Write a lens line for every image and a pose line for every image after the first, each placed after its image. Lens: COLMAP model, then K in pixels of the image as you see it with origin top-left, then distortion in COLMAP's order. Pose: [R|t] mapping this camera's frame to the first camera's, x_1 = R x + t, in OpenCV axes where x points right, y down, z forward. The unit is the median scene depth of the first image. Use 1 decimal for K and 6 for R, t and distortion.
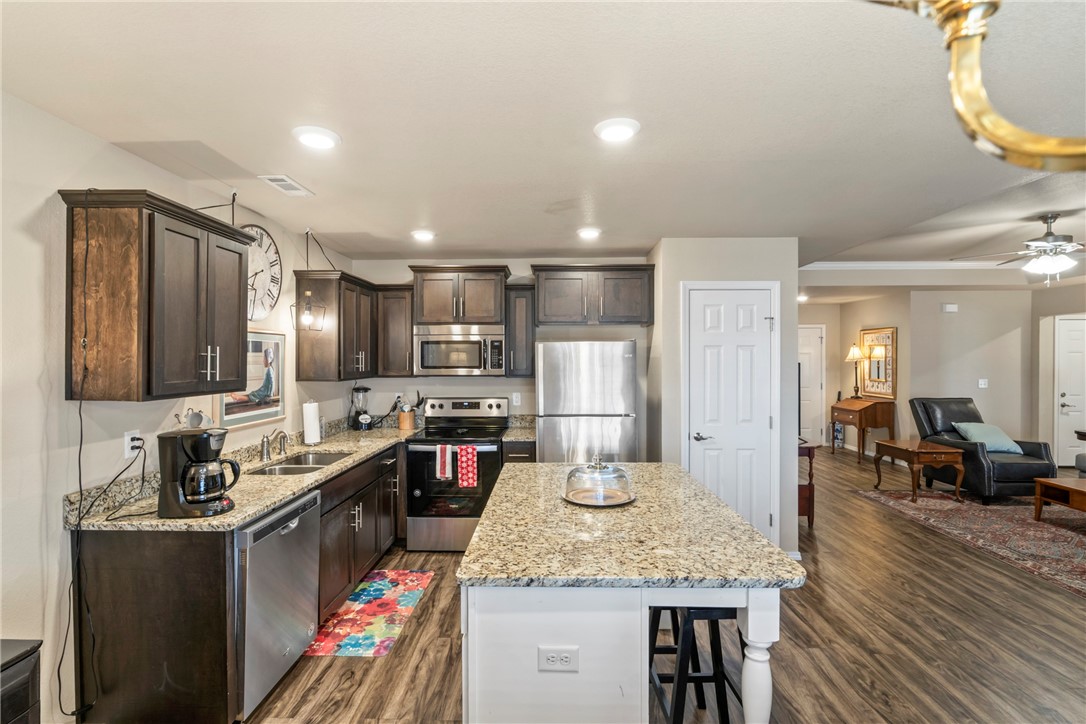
lens RADIAL K [[492.2, 0, 541.2], [0, 492.2, 362.9], [0, 0, 1]] dist [-0.002435, 0.000176]
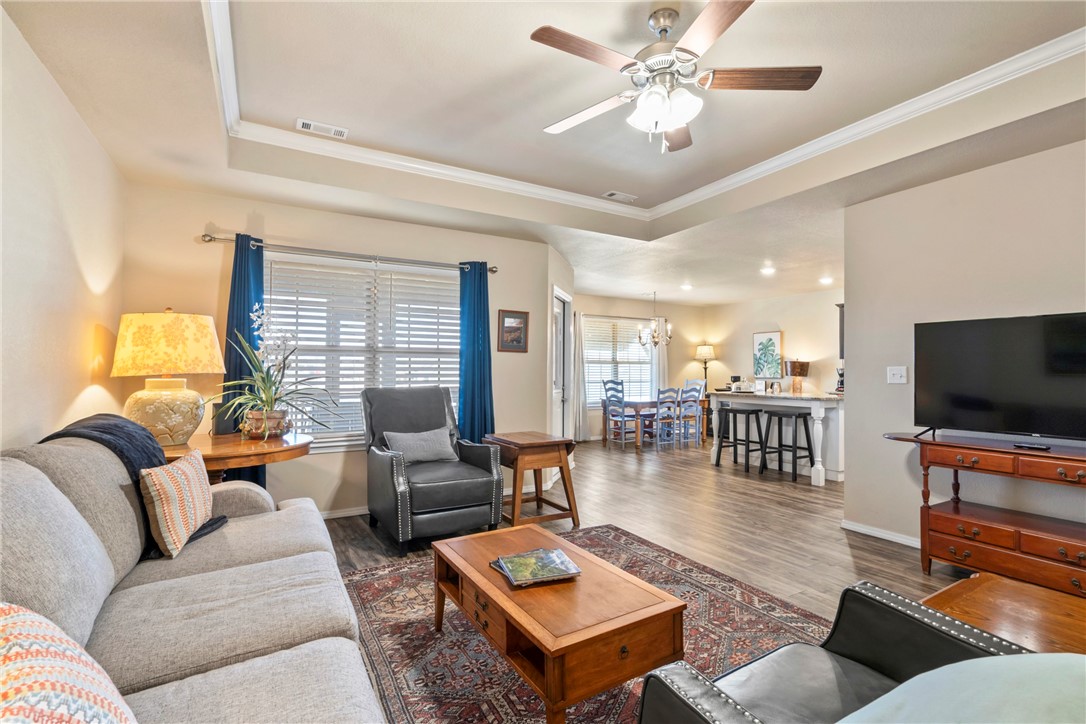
lens RADIAL K [[496.7, 0, 536.2], [0, 496.7, 359.6], [0, 0, 1]] dist [-0.003513, 0.000062]
pose [[-0.858462, -0.013232, -0.512706, 1.547258], [-0.007650, 0.999886, -0.012996, 0.073654], [0.512820, -0.007235, -0.858466, 1.511817]]
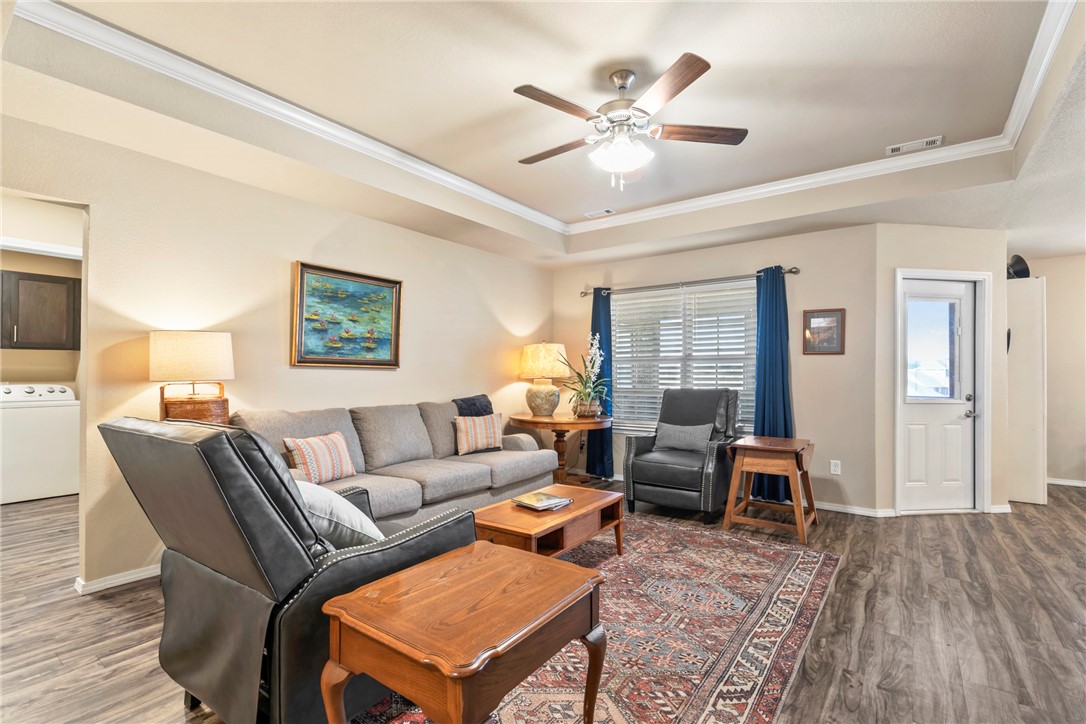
lens RADIAL K [[492.2, 0, 541.2], [0, 492.2, 362.9], [0, 0, 1]] dist [-0.002435, 0.000176]
pose [[-0.816818, 0.012731, 0.576756, 0.830217], [0.004669, 0.999870, -0.015459, 0.072916], [-0.576877, -0.009934, -0.816770, 1.712091]]
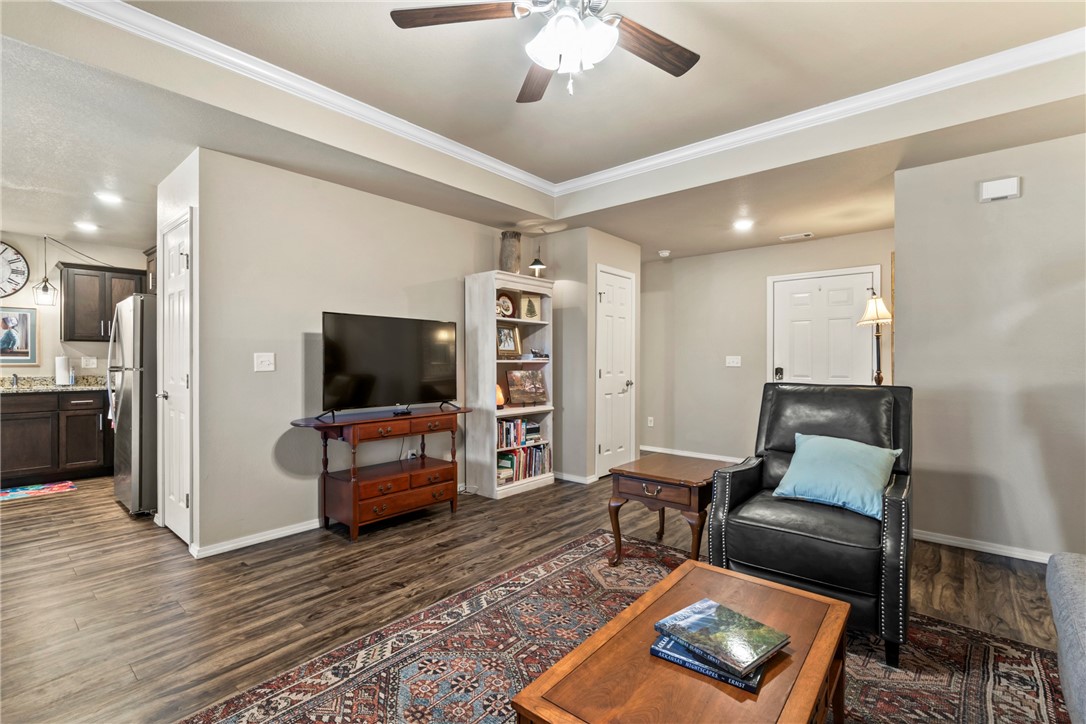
lens RADIAL K [[492.2, 0, 541.2], [0, 492.2, 362.9], [0, 0, 1]] dist [-0.002435, 0.000176]
pose [[0.776494, 0.006275, -0.630094, 1.404732], [-0.007880, 0.999969, 0.000248, 0.082477], [0.630076, 0.004772, 0.776519, 0.716025]]
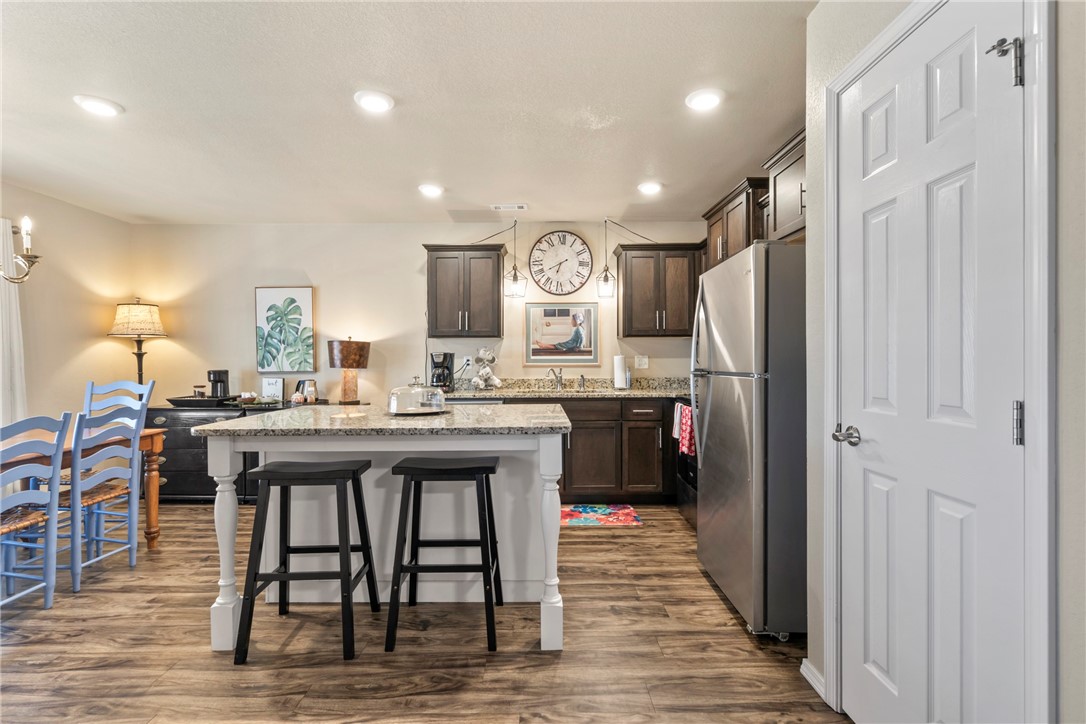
lens RADIAL K [[491.9, 0, 539.4], [0, 491.9, 361.2], [0, 0, 1]] dist [-0.000831, 0.000791]
pose [[0.029924, 0.004662, -0.999541, 0.712985], [-0.004067, 0.999981, 0.004542, 0.084641], [0.999544, 0.003929, 0.029942, 0.708081]]
